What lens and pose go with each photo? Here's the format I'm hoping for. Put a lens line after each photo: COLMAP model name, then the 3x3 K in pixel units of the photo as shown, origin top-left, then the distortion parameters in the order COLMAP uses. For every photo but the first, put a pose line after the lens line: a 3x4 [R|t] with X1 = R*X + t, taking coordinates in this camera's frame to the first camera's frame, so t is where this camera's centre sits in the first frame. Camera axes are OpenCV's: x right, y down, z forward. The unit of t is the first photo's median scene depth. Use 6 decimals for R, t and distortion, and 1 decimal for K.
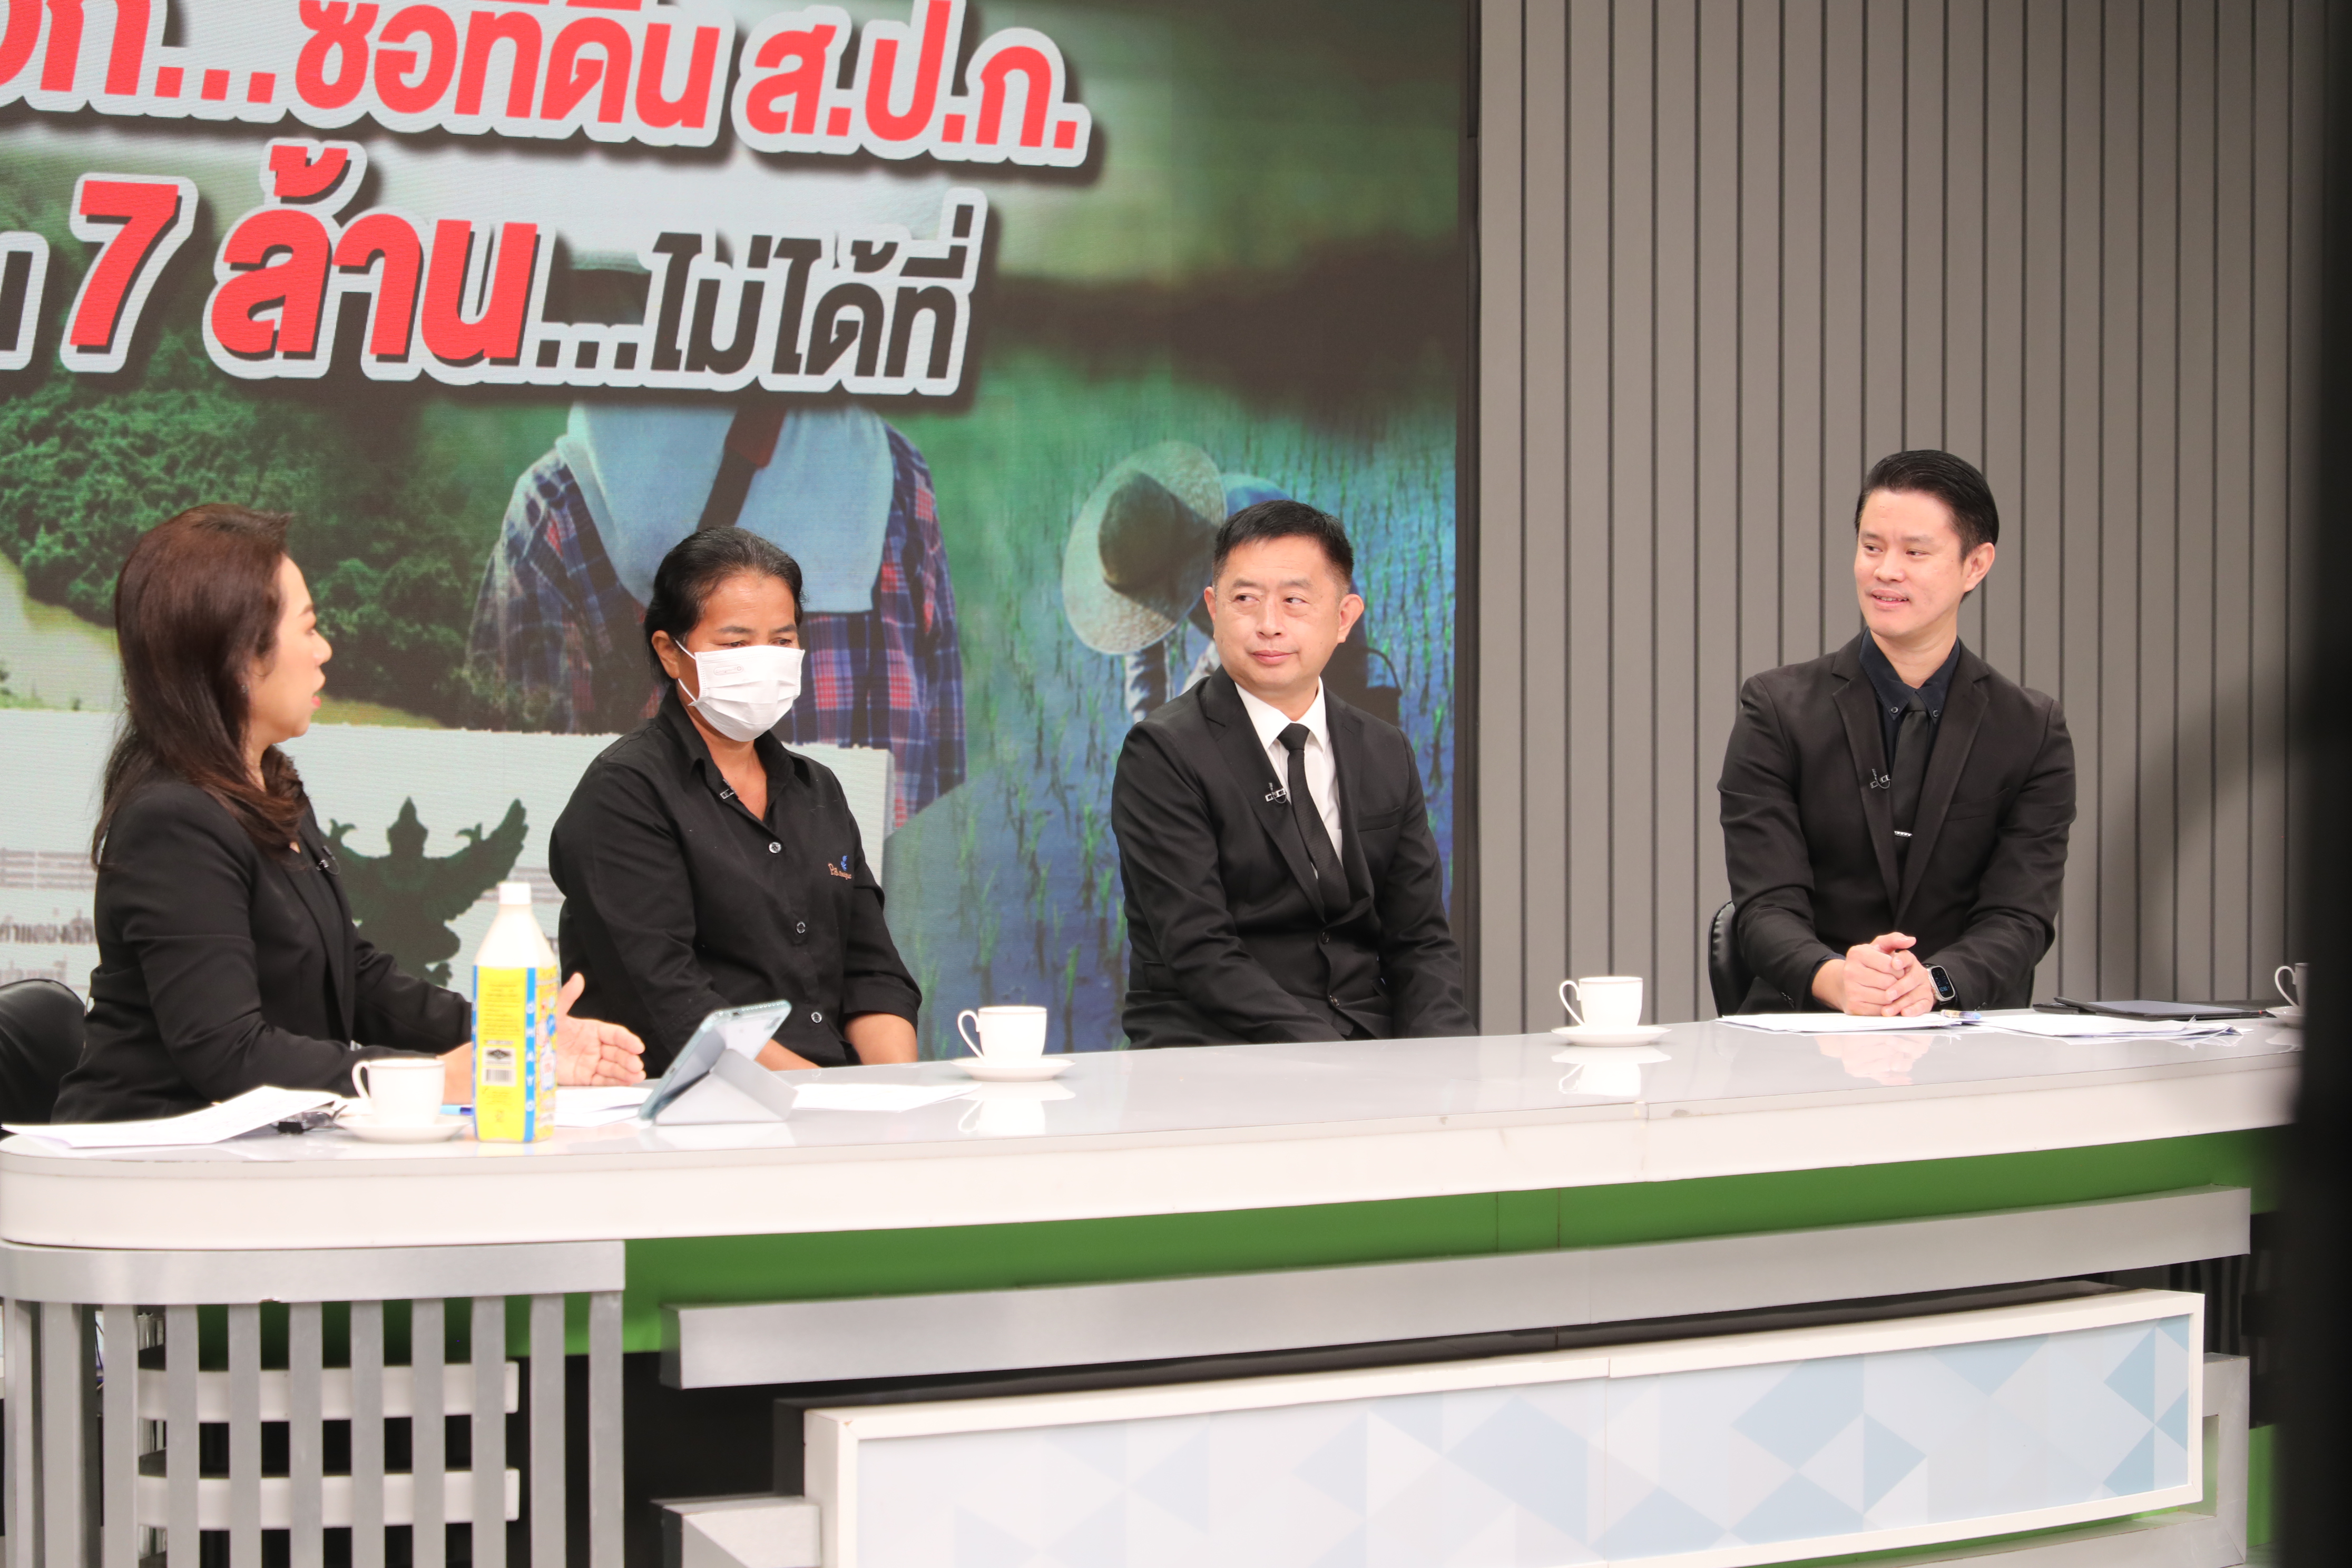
lens RADIAL K [[6878.6, 0, 1102.7], [0, 6878.6, 809.0], [0, 0, 1]] dist [0.025914, 0.000000]
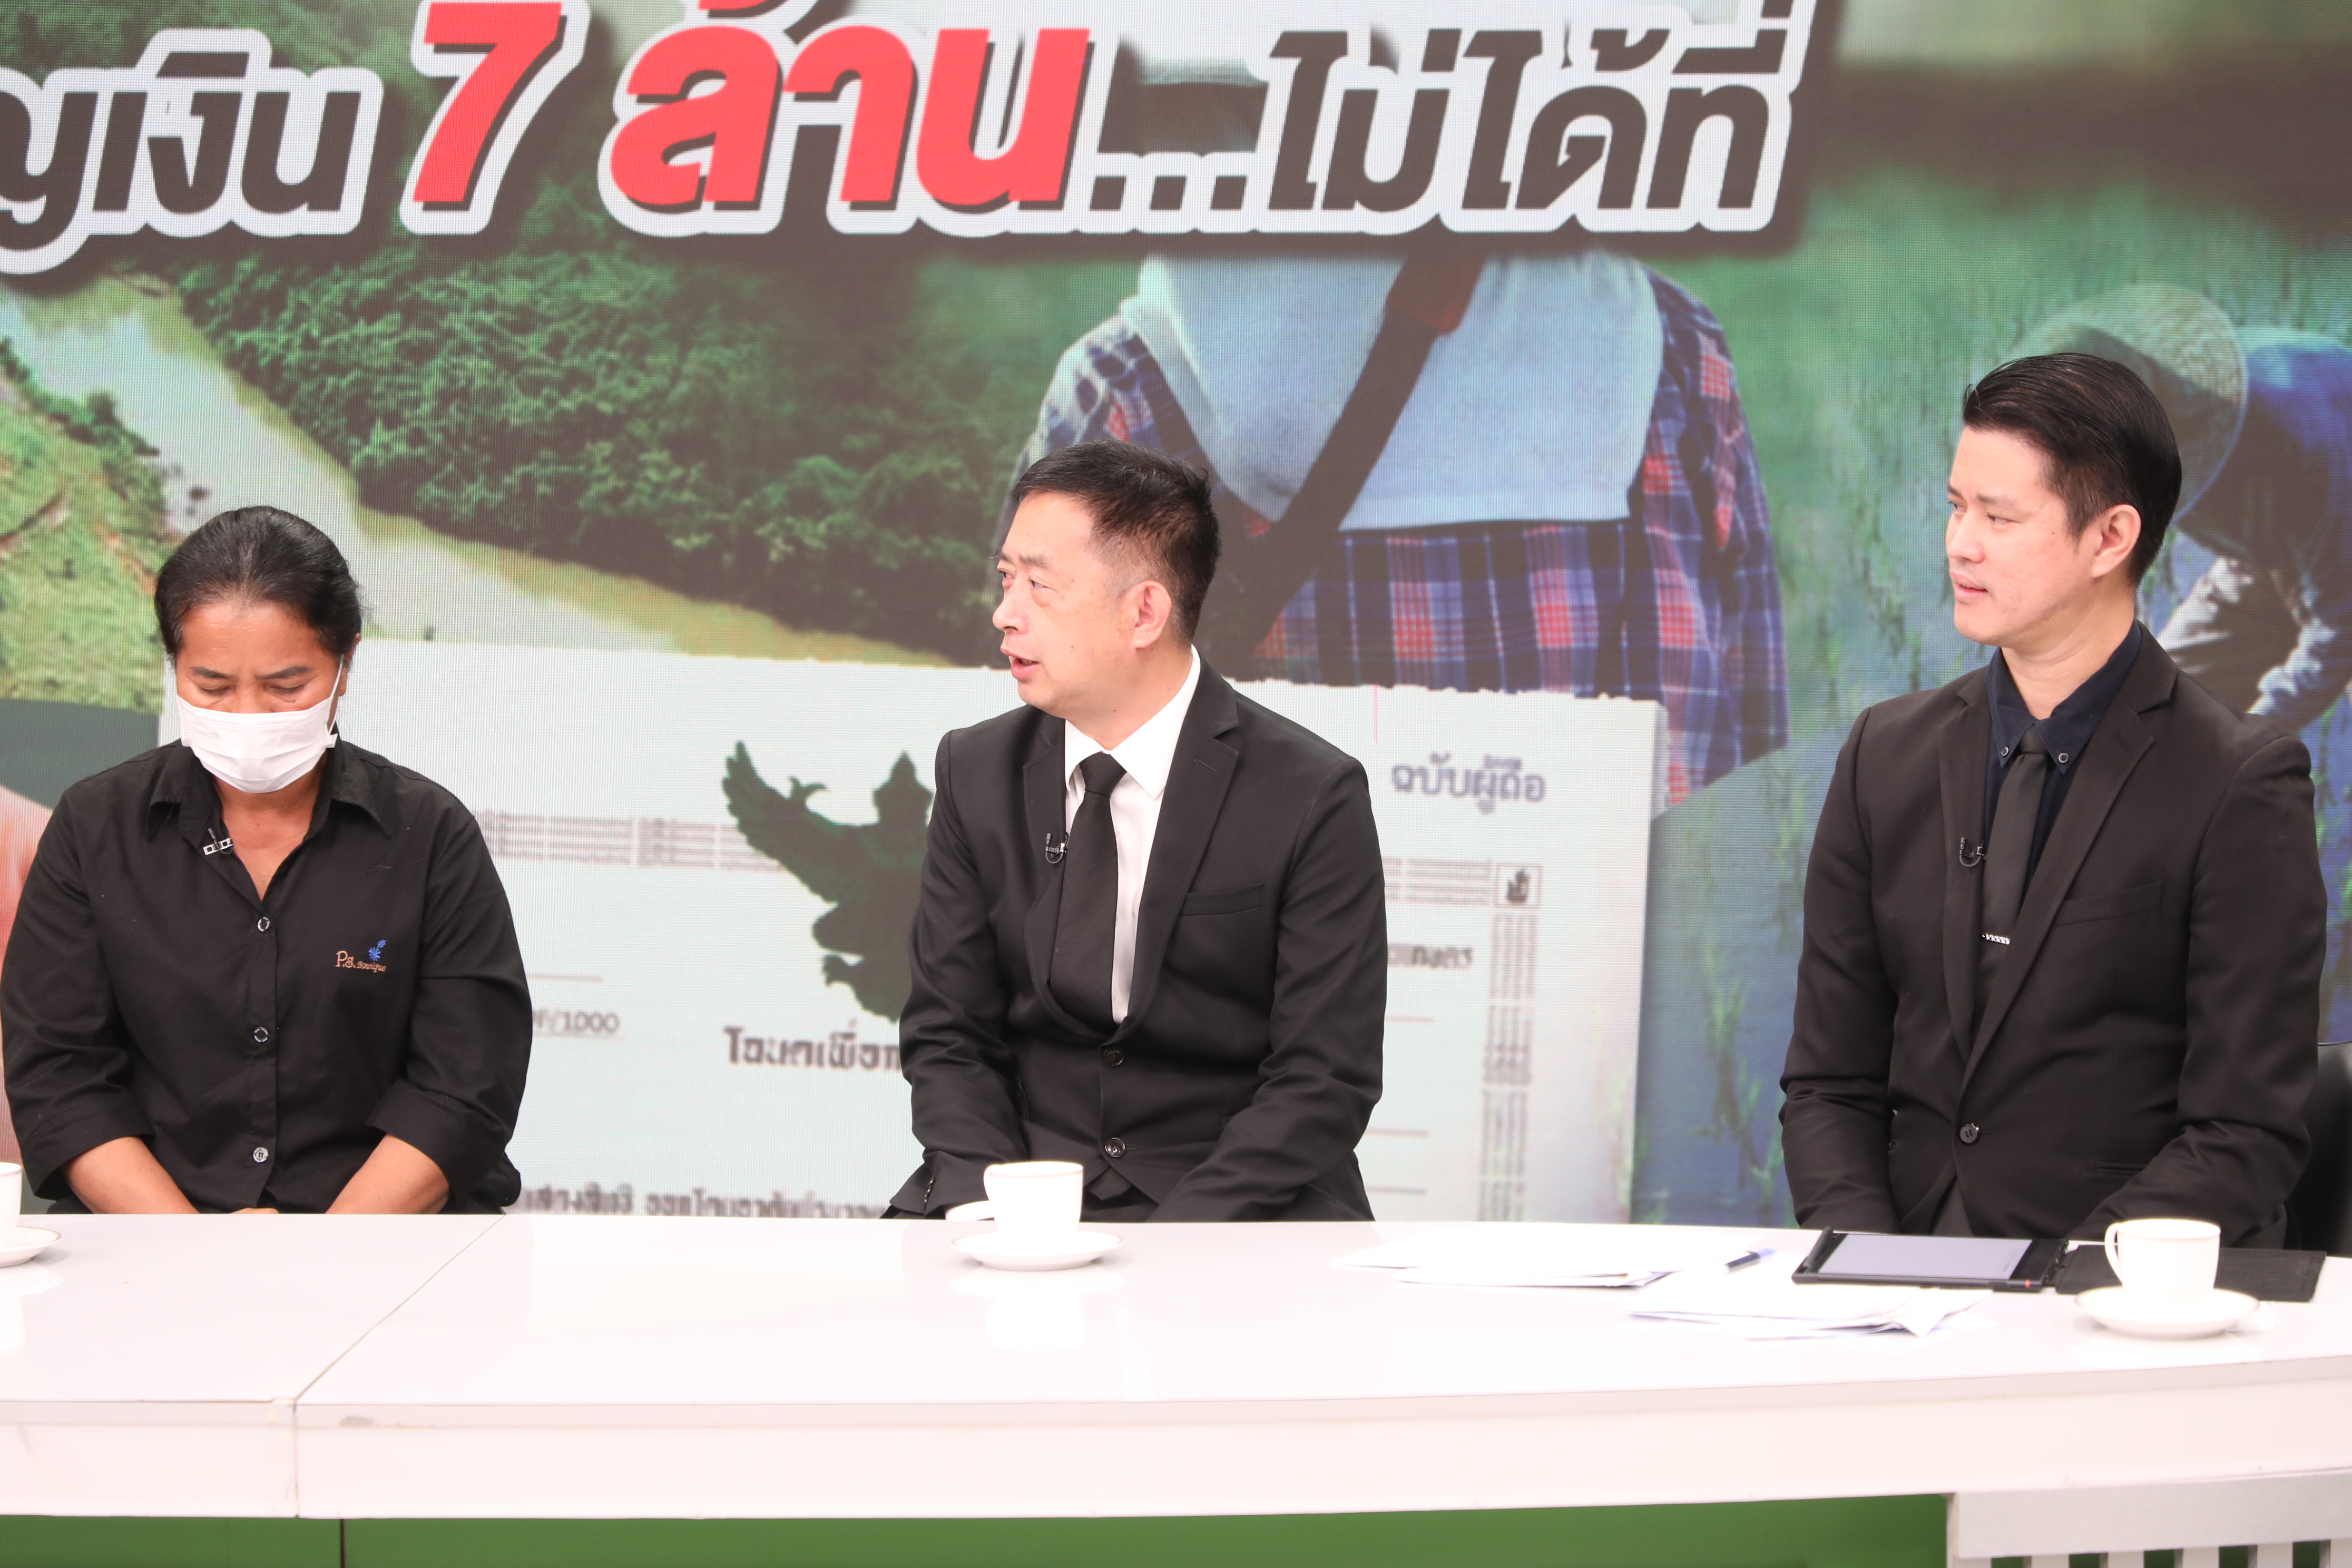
lens RADIAL K [[6878.6, 0, 1150.7], [0, 6878.6, 789.7], [0, 0, 1]] dist [0.025914, 0.000000]
pose [[0.752952, 0.050957, -0.656099, 0.445514], [-0.014907, 0.998062, 0.060408, -0.045996], [0.657906, -0.035704, 0.752253, 0.411827]]
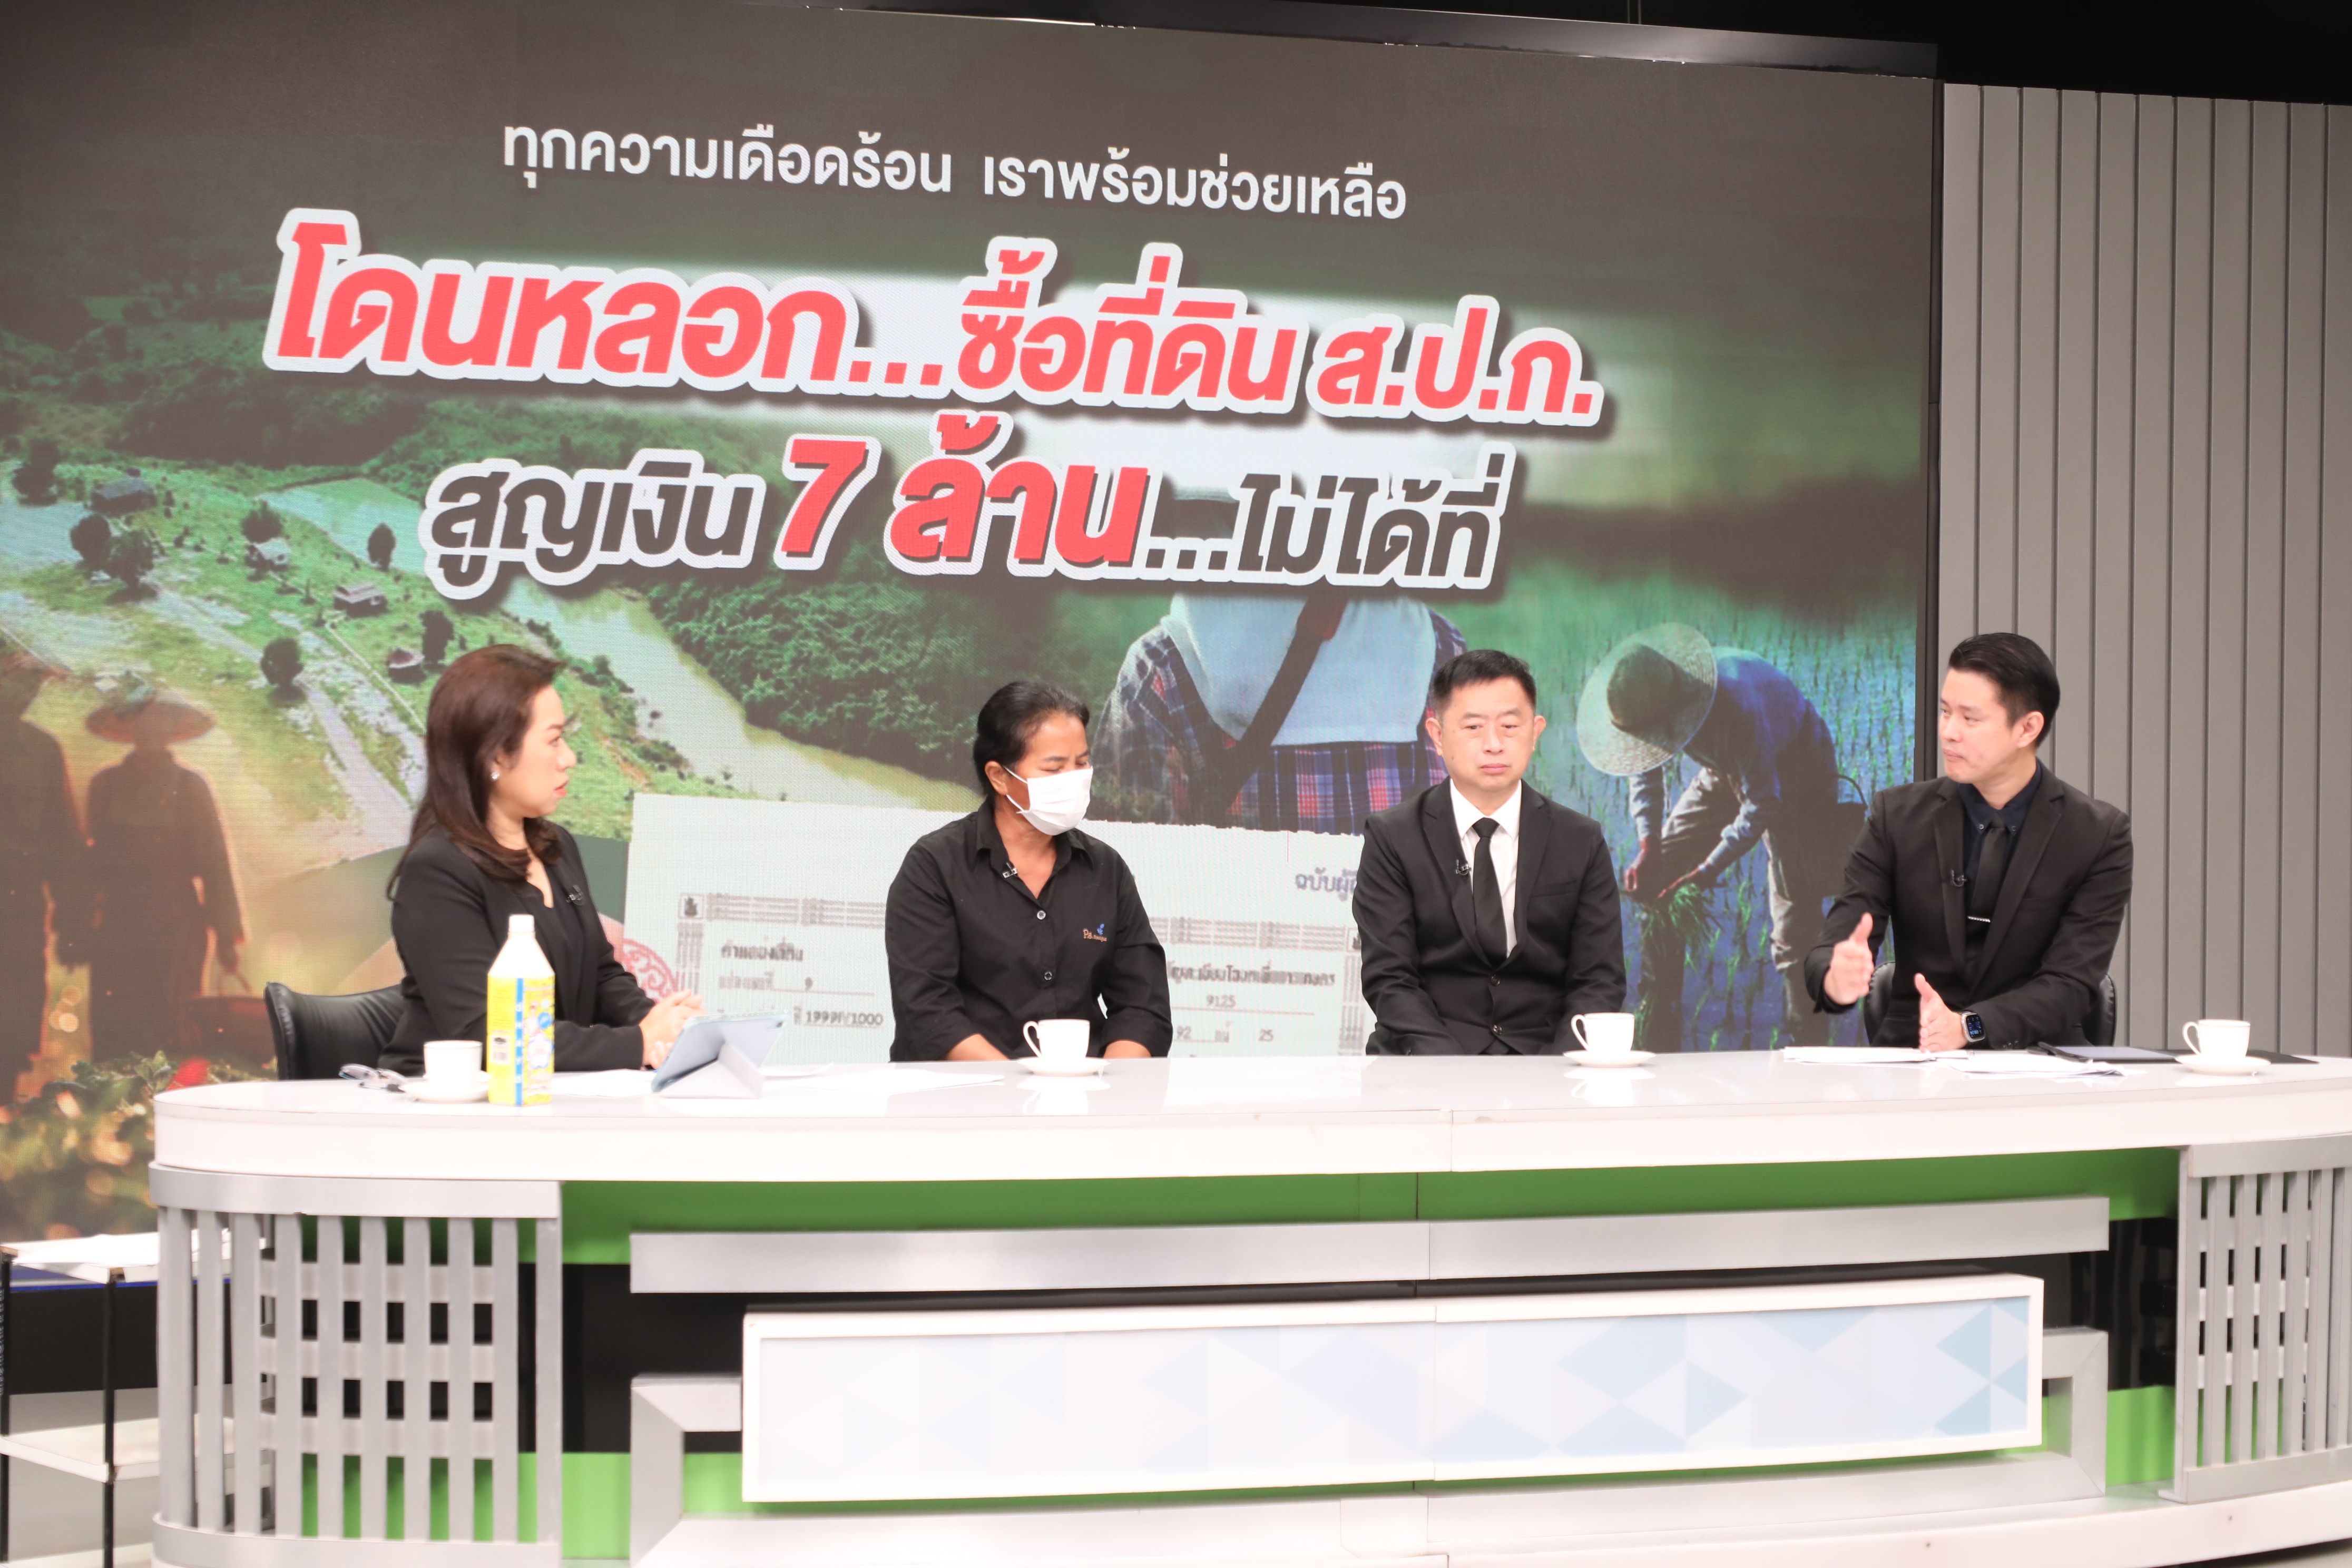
lens RADIAL K [[4204.8, 0, 1155.3], [0, 4204.8, 819.1], [0, 0, 1]] dist [-0.002798, 0.000000]
pose [[0.936020, 0.015704, -0.351597, 0.229438], [-0.022029, 0.999659, -0.013995, 0.000312], [0.351258, 0.020845, 0.936047, 0.183137]]
